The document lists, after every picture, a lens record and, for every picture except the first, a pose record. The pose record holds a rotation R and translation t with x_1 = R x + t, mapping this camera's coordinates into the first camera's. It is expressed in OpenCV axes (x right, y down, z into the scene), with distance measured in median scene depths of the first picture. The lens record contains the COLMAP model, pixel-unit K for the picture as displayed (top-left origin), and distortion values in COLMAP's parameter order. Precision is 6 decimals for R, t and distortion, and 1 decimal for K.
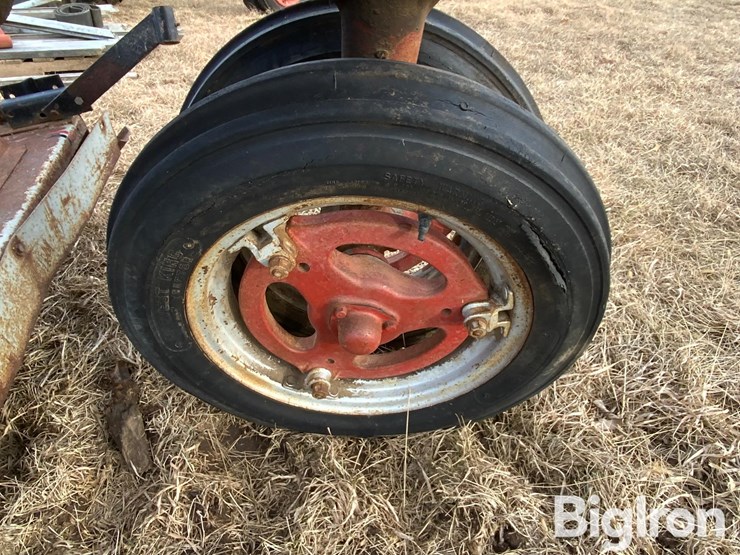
lens RADIAL K [[493.2, 0, 369.9], [0, 493.2, 277.5], [0, 0, 1]] dist [0.027687, -0.034481]
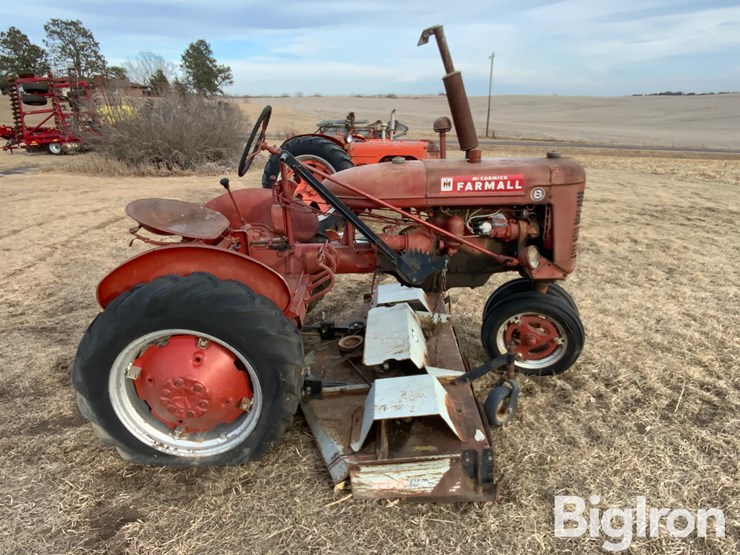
lens RADIAL K [[493.2, 0, 370.9], [0, 493.2, 275.5], [0, 0, 1]] dist [0.027687, -0.034481]
pose [[0.968649, 0.076675, -0.236306, -0.422721], [-0.151026, 0.936983, -0.315047, 1.196964], [0.197258, 0.340858, 0.919187, -3.789381]]
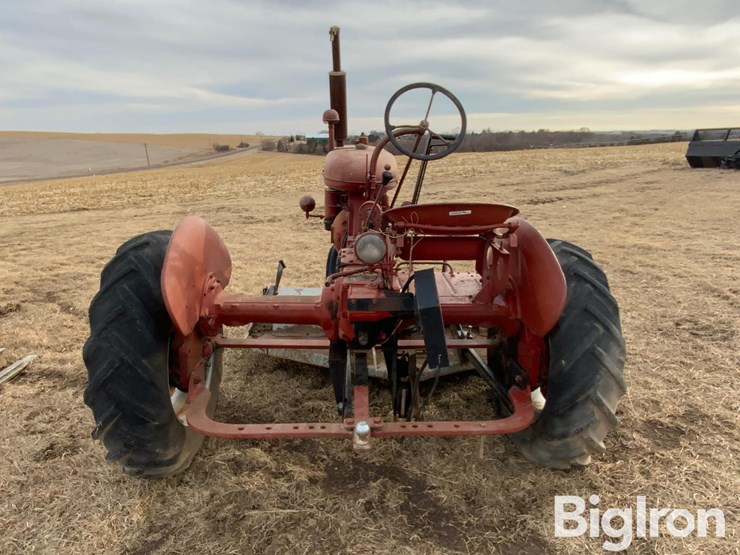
lens RADIAL K [[493.2, 0, 370.2], [0, 493.2, 277.2], [0, 0, 1]] dist [0.027687, -0.034481]
pose [[0.226819, -0.262023, 0.938028, -5.767335], [0.610599, 0.788602, 0.072637, -0.424542], [-0.758763, 0.556284, 0.338860, -1.131018]]
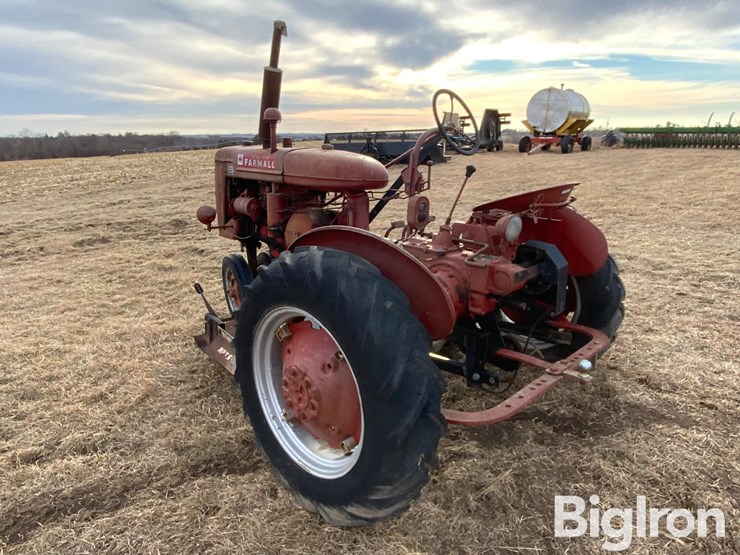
lens RADIAL K [[493.2, 0, 373.9], [0, 493.2, 277.2], [0, 0, 1]] dist [0.027687, -0.034481]
pose [[-0.505869, -0.225447, 0.832629, -5.461056], [0.545282, 0.664355, 0.511174, -2.355861], [-0.668404, 0.712605, -0.213144, 1.309286]]
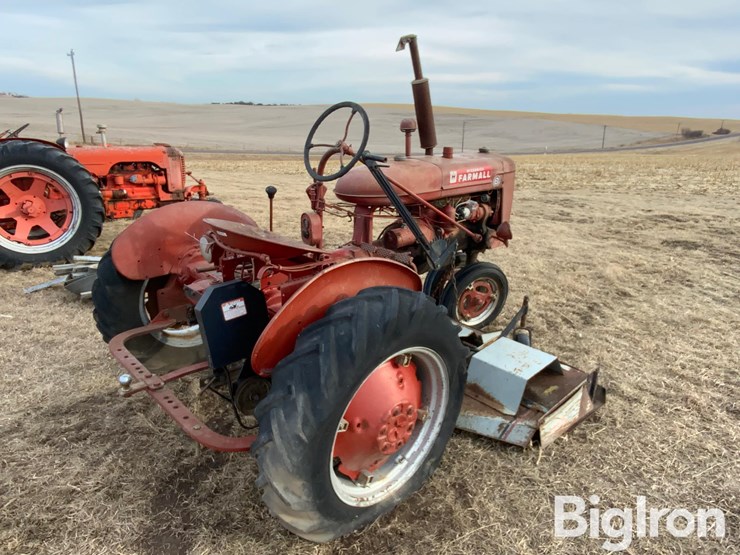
lens RADIAL K [[493.2, 0, 370.7], [0, 493.2, 276.2], [0, 0, 1]] dist [0.027687, -0.034481]
pose [[0.877282, -0.124930, 0.463432, -3.672744], [0.277077, 0.920222, -0.276442, 1.048729], [-0.391924, 0.370924, 0.841909, -3.455150]]
